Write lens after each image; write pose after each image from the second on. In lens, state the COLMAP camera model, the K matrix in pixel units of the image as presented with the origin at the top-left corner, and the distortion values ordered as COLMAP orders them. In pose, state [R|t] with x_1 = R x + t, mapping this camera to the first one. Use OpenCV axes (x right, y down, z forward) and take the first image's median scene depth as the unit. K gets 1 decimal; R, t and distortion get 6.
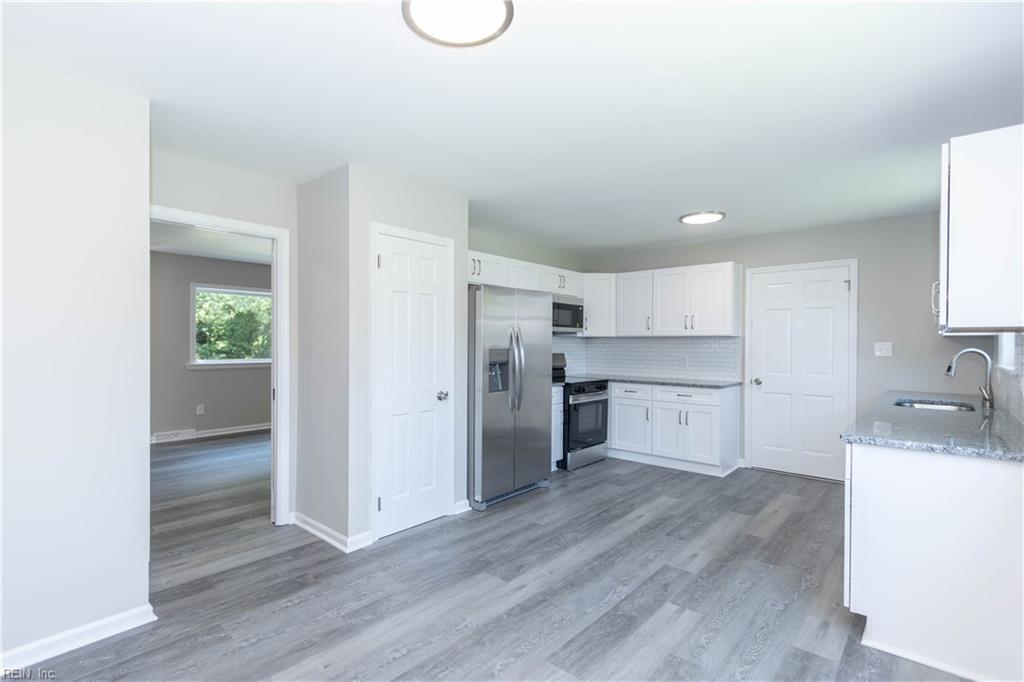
lens RADIAL K [[490.0, 0, 492.3], [0, 490.0, 345.1], [0, 0, 1]] dist [0.003922, -0.000250]
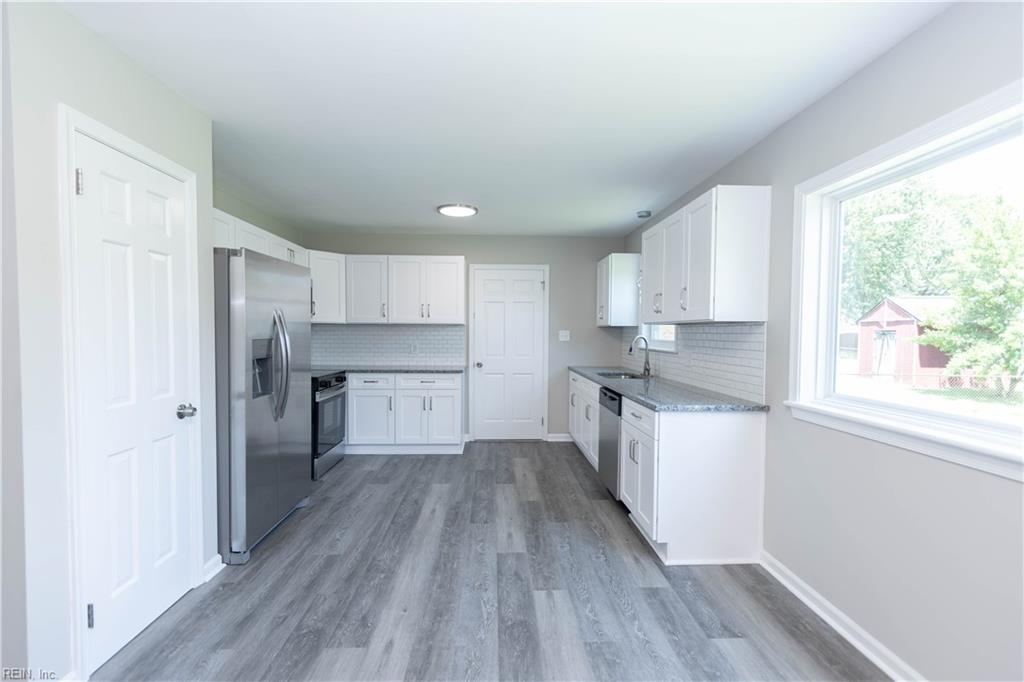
lens RADIAL K [[463.8, 0, 511.6], [0, 463.8, 345.0], [0, 0, 1]] dist [0.010587, -0.005872]
pose [[0.709998, -0.019584, 0.703931, -0.181966], [-0.000898, 0.999587, 0.028714, -0.002578], [-0.704203, -0.021019, 0.709687, 0.201927]]
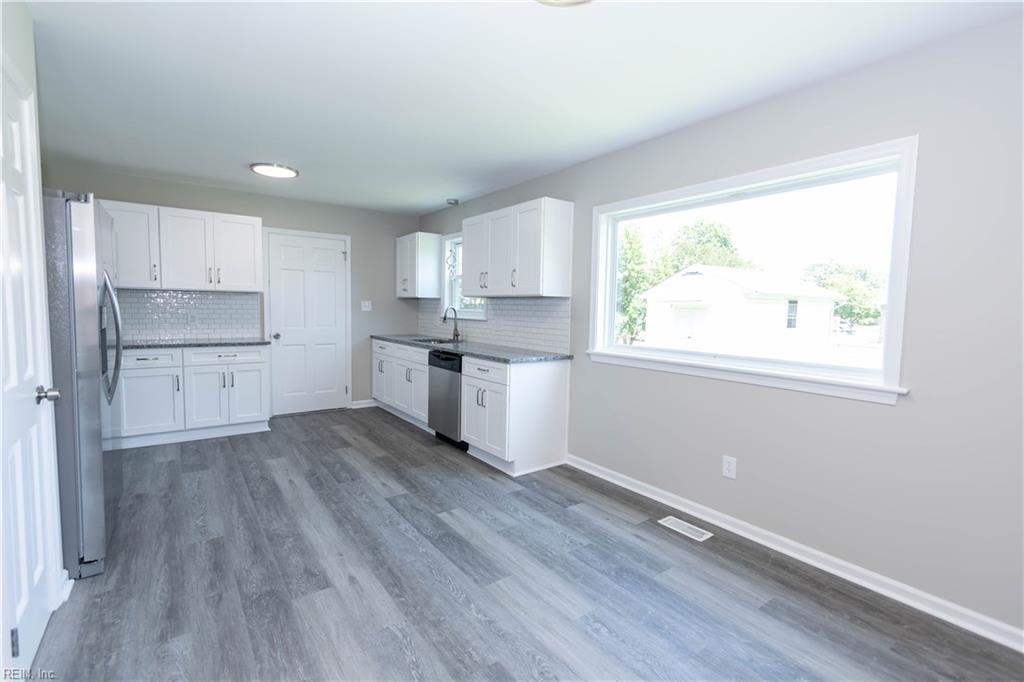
lens RADIAL K [[462.1, 0, 516.5], [0, 462.1, 339.0], [0, 0, 1]] dist [-0.001614, -0.001153]
pose [[0.188652, -0.068383, 0.979660, -0.385340], [-0.014103, 0.997281, 0.072329, 0.000961], [-0.981943, -0.027461, 0.187175, 0.329011]]
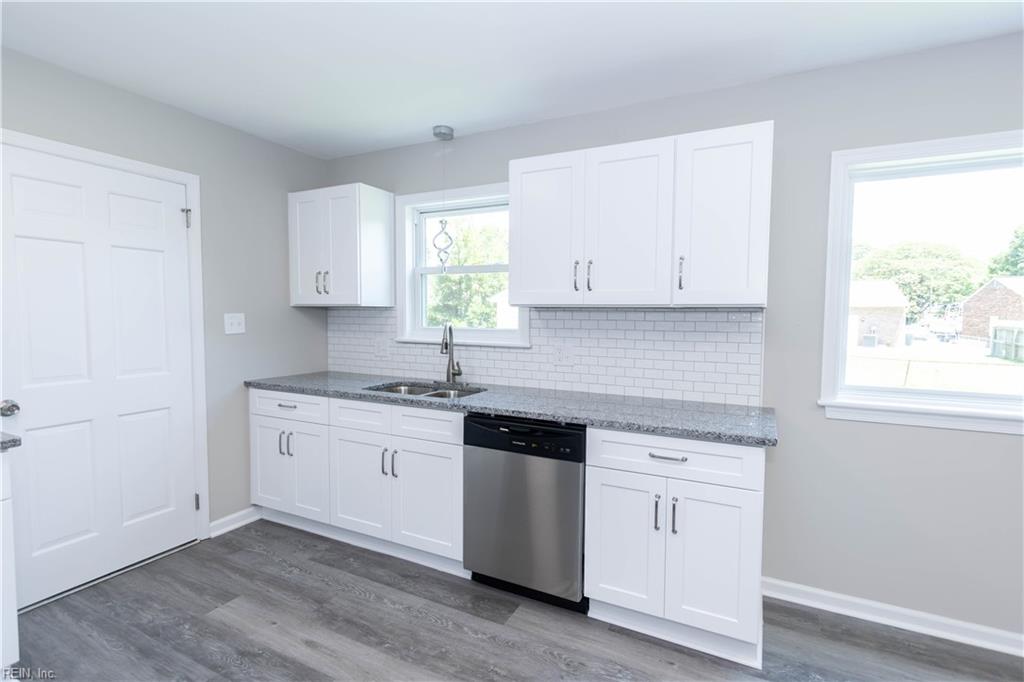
lens RADIAL K [[489.0, 0, 512.0], [0, 489.0, 341.0], [0, 0, 1]] dist [0.005256, 0.000730]
pose [[-0.277961, -0.046219, 0.959480, 0.034638], [-0.007598, 0.998916, 0.045917, -0.001907], [-0.960562, 0.005473, -0.278011, 0.786249]]
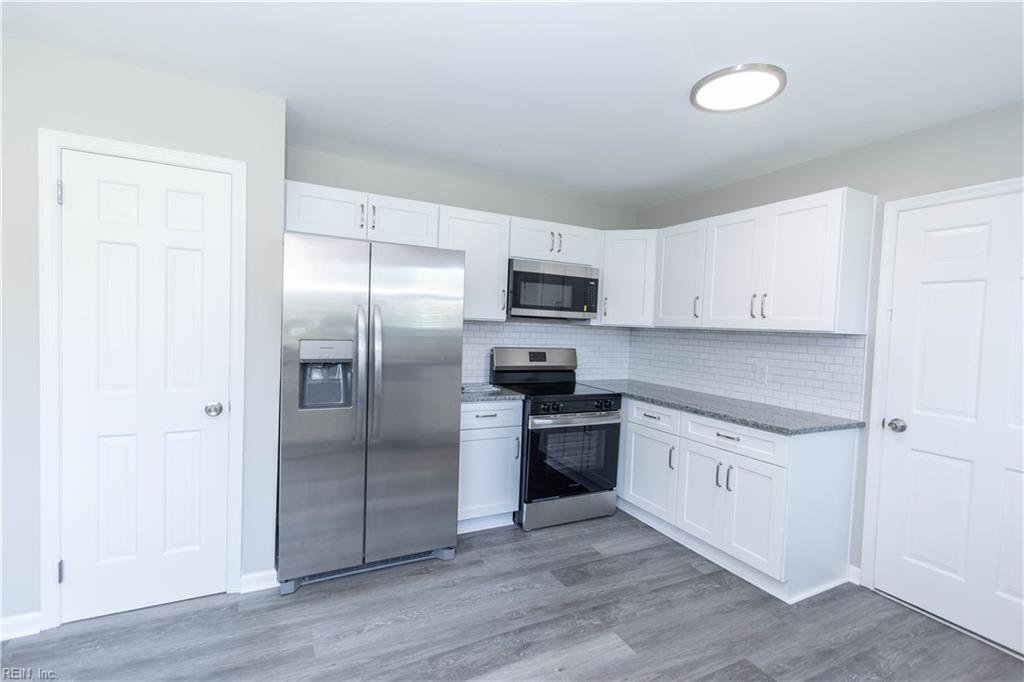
lens RADIAL K [[458.4, 0, 507.0], [0, 458.4, 342.9], [0, 0, 1]] dist [0.002792, -0.000368]
pose [[0.932481, 0.044334, -0.358489, 0.368667], [-0.035479, 0.998882, 0.031246, -0.011490], [0.359473, -0.016418, 0.933011, 0.462380]]
